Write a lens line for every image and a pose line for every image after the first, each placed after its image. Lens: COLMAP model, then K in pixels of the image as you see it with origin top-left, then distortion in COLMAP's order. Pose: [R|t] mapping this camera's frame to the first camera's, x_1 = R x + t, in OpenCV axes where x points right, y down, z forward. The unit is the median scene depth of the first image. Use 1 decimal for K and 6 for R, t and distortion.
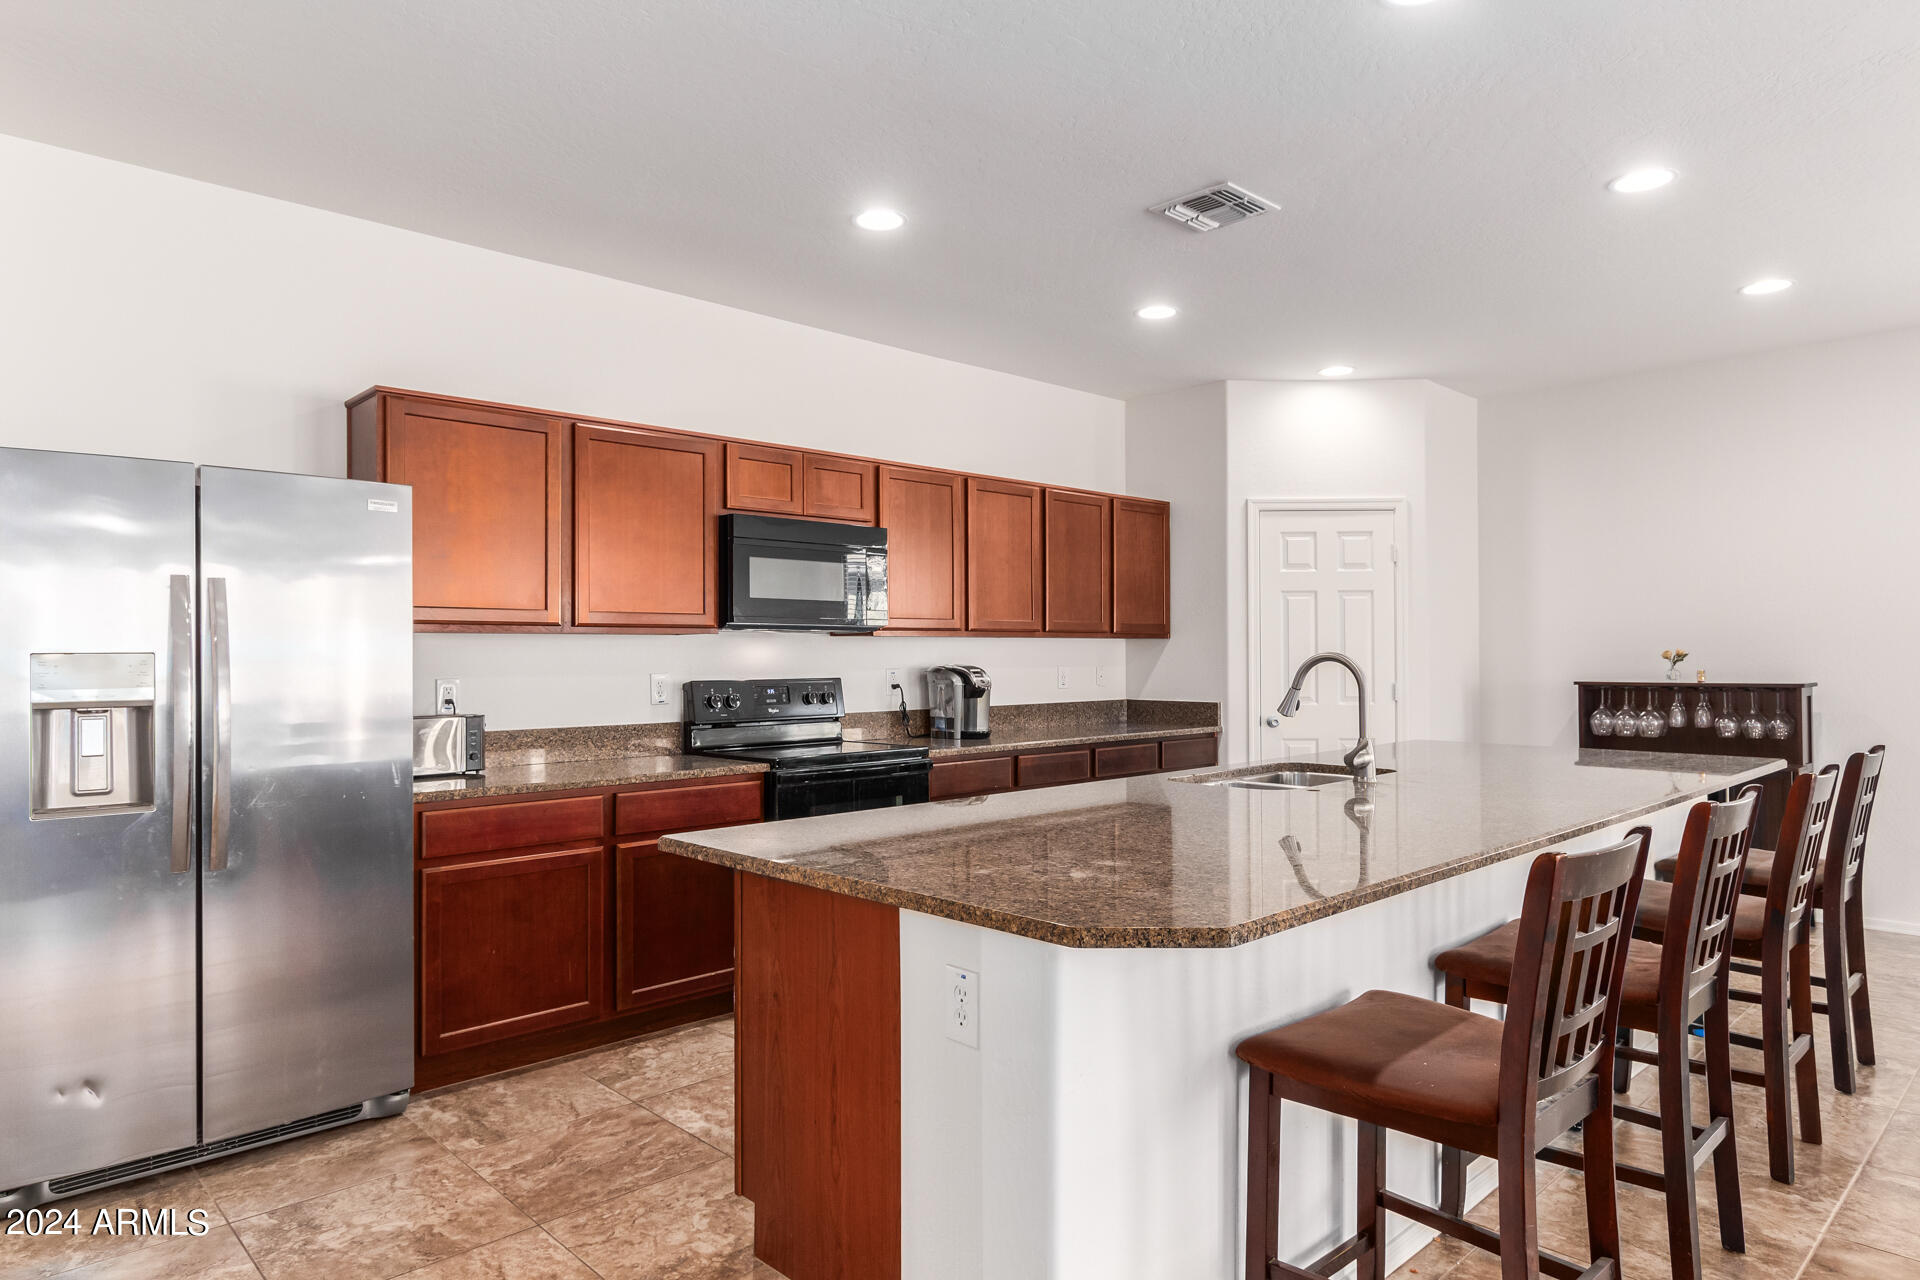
lens RADIAL K [[1139.6, 0, 952.5], [0, 1139.6, 642.4], [0, 0, 1]] dist [0.004760, -0.001117]
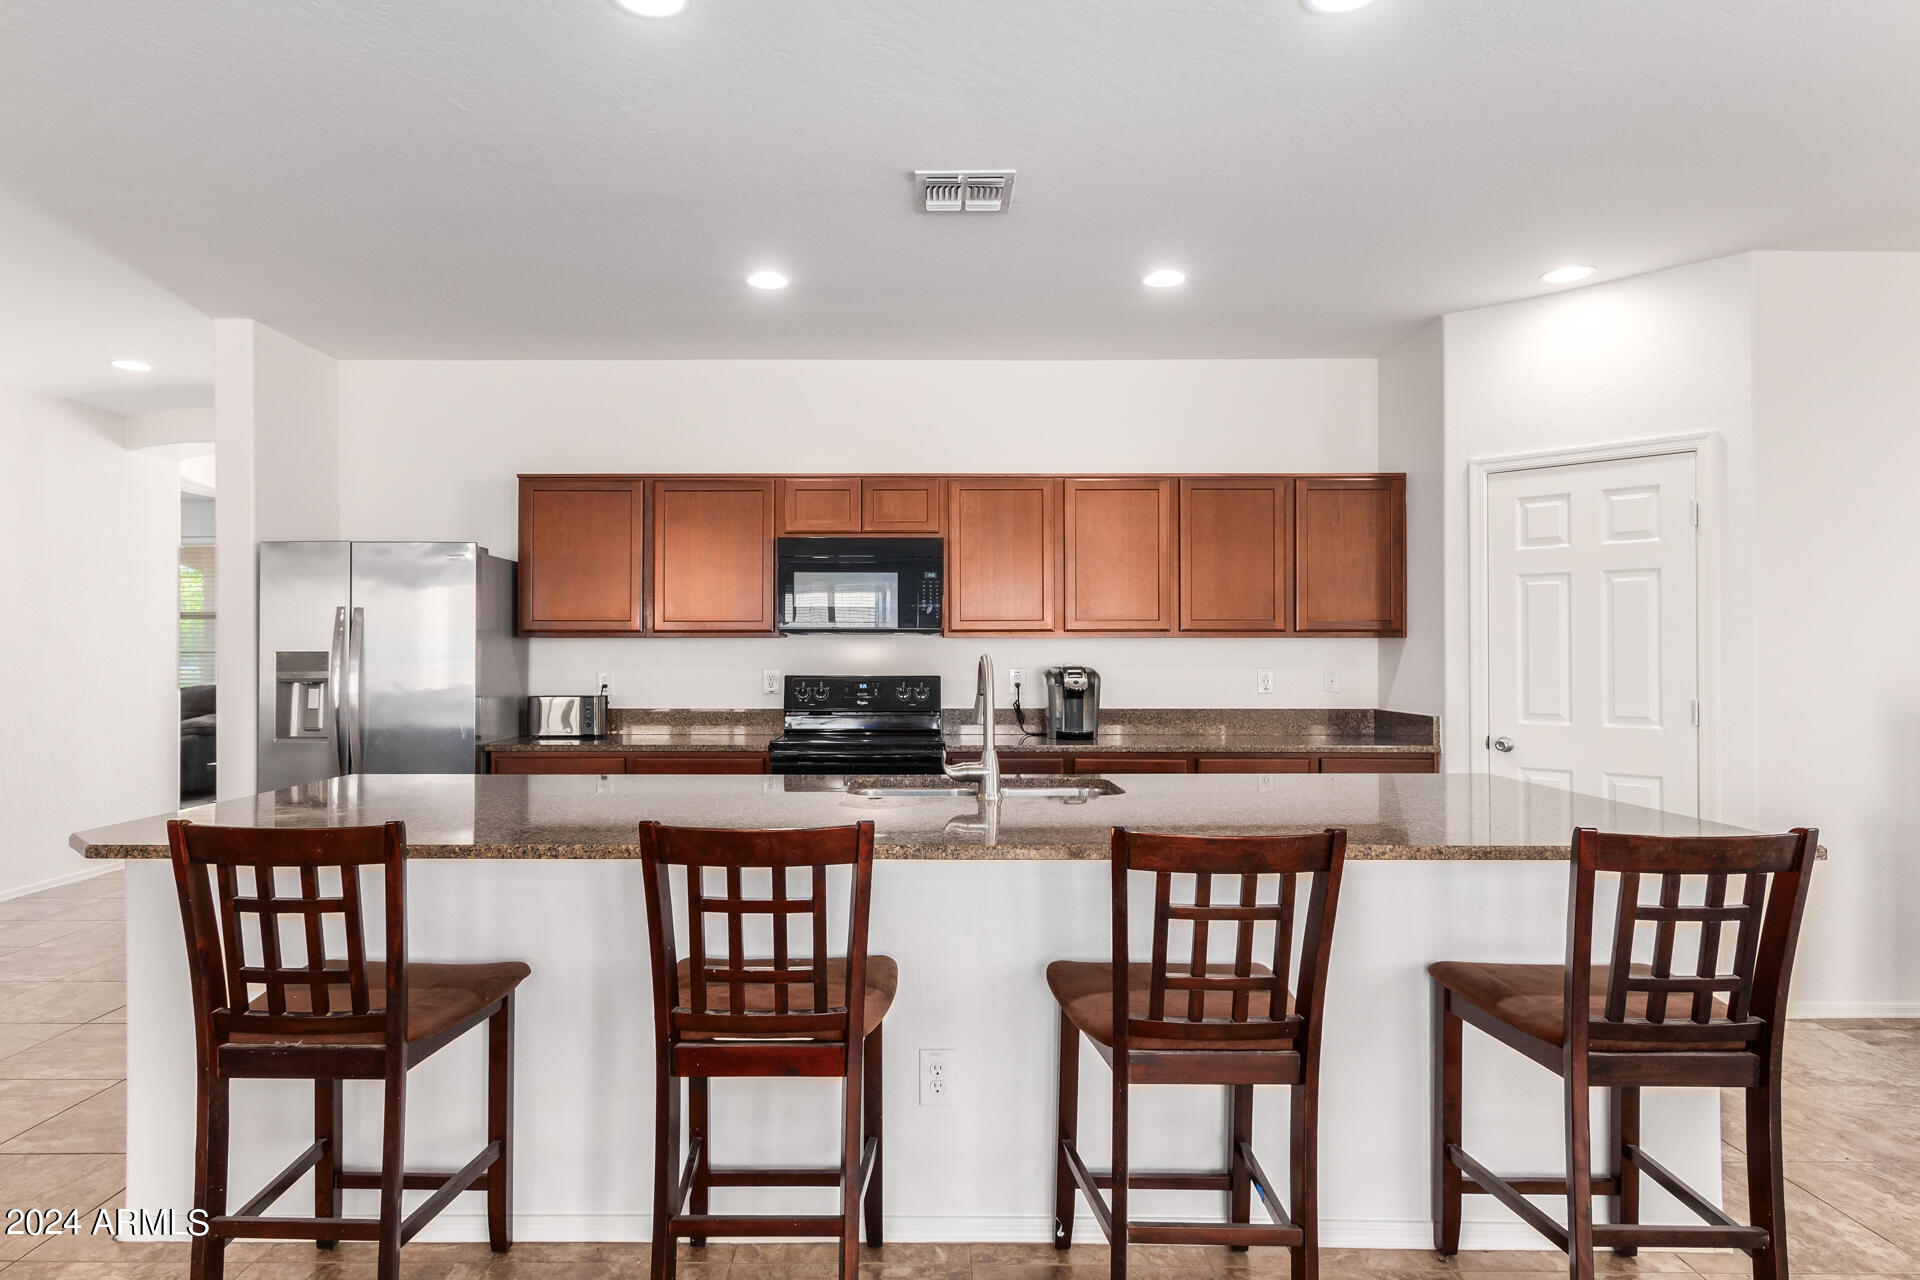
lens RADIAL K [[1096.0, 0, 945.8], [0, 1096.0, 641.3], [0, 0, 1]] dist [0.019616, 0.000626]
pose [[0.724489, -0.004326, -0.689272, 0.607797], [0.002954, 0.999991, -0.003171, 0.001324], [0.689280, 0.000261, 0.724495, 0.226729]]
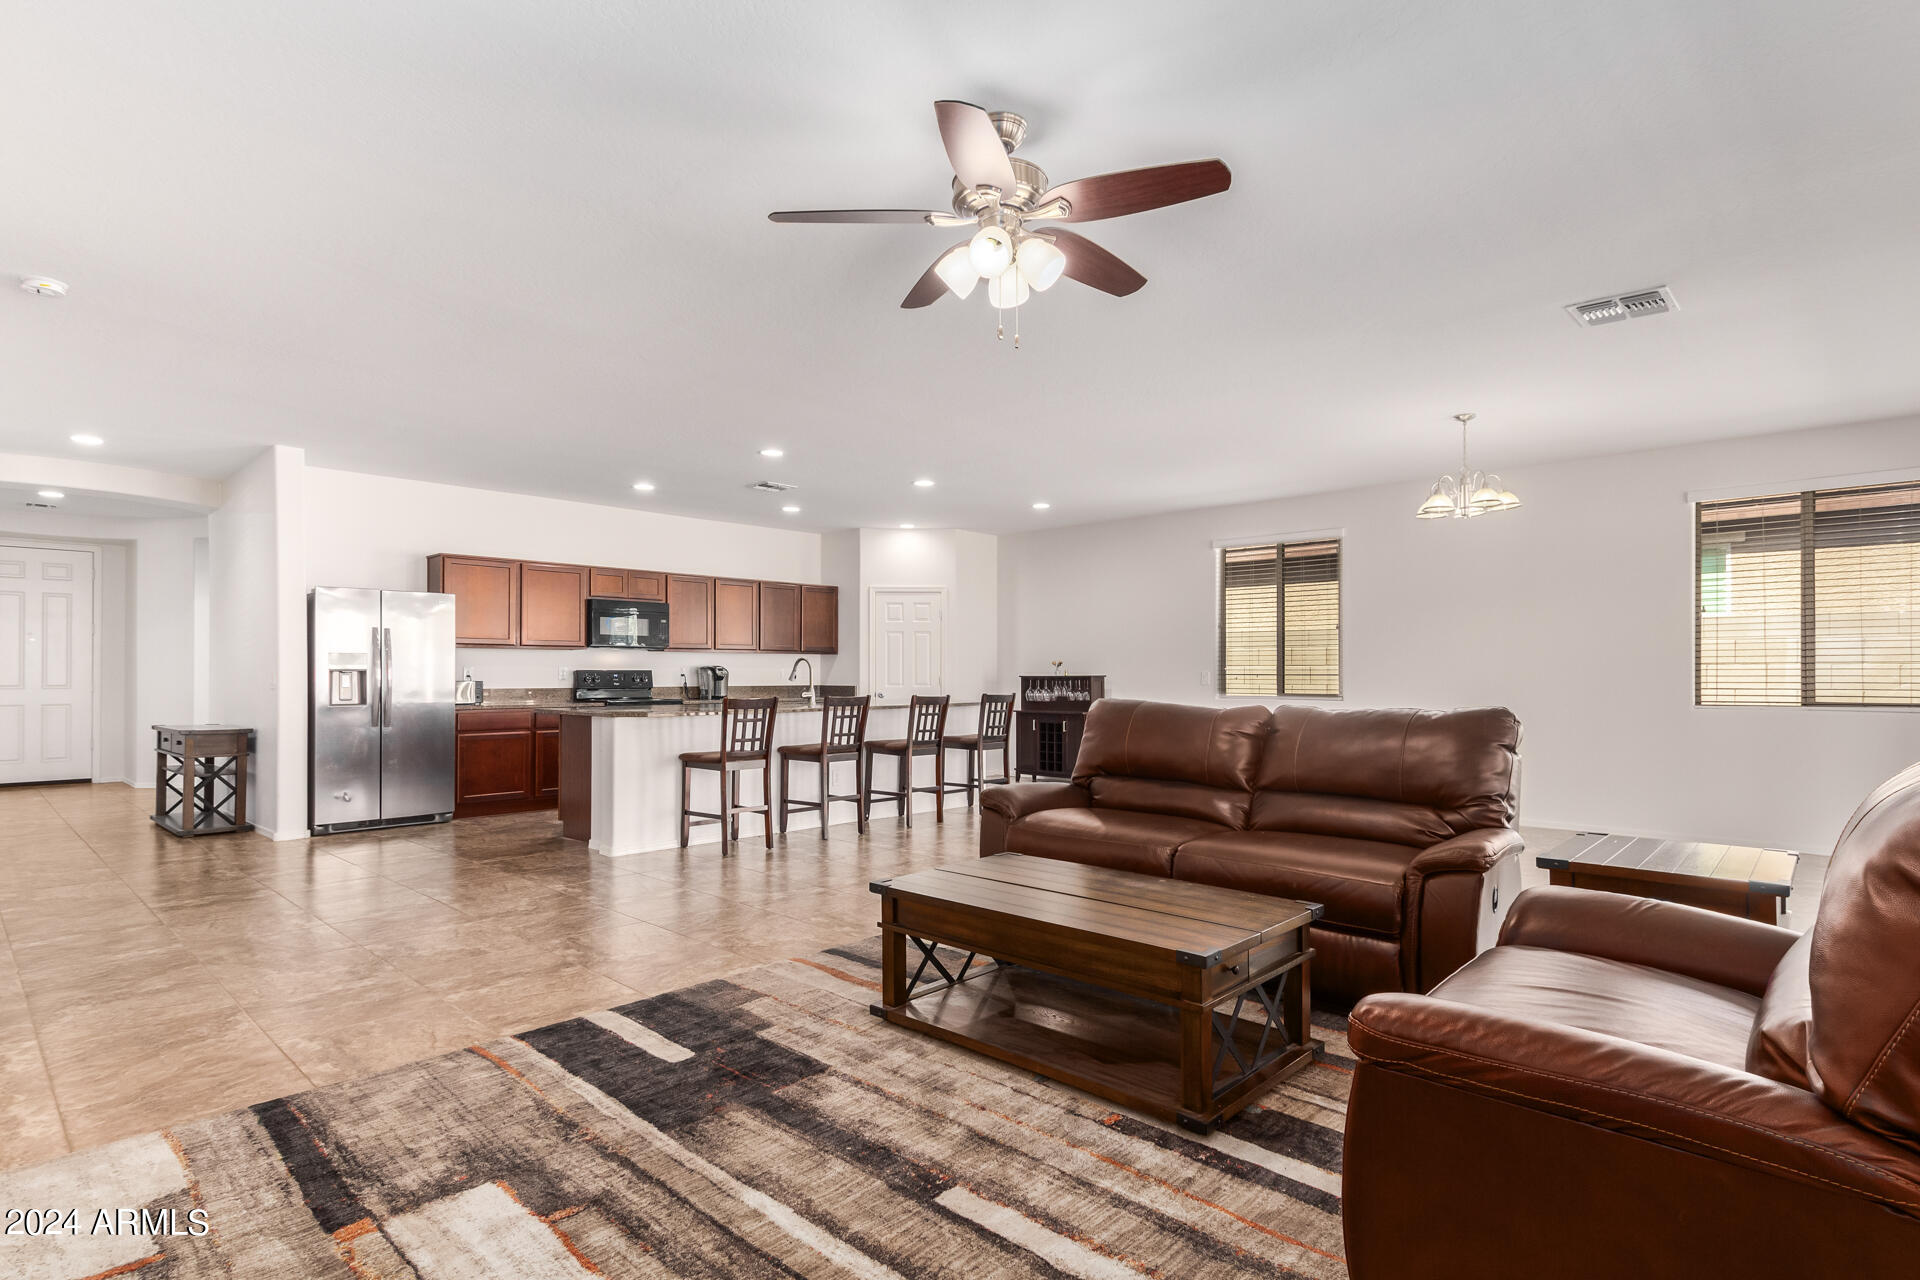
lens RADIAL K [[918.7, 0, 952.5], [0, 918.7, 666.5], [0, 0, 1]] dist [-0.003445, -0.000202]
pose [[0.997723, 0.005280, 0.067241, 0.346695], [-0.005470, 0.999982, 0.002637, 0.015077], [-0.067226, -0.002998, 0.997733, -0.776327]]
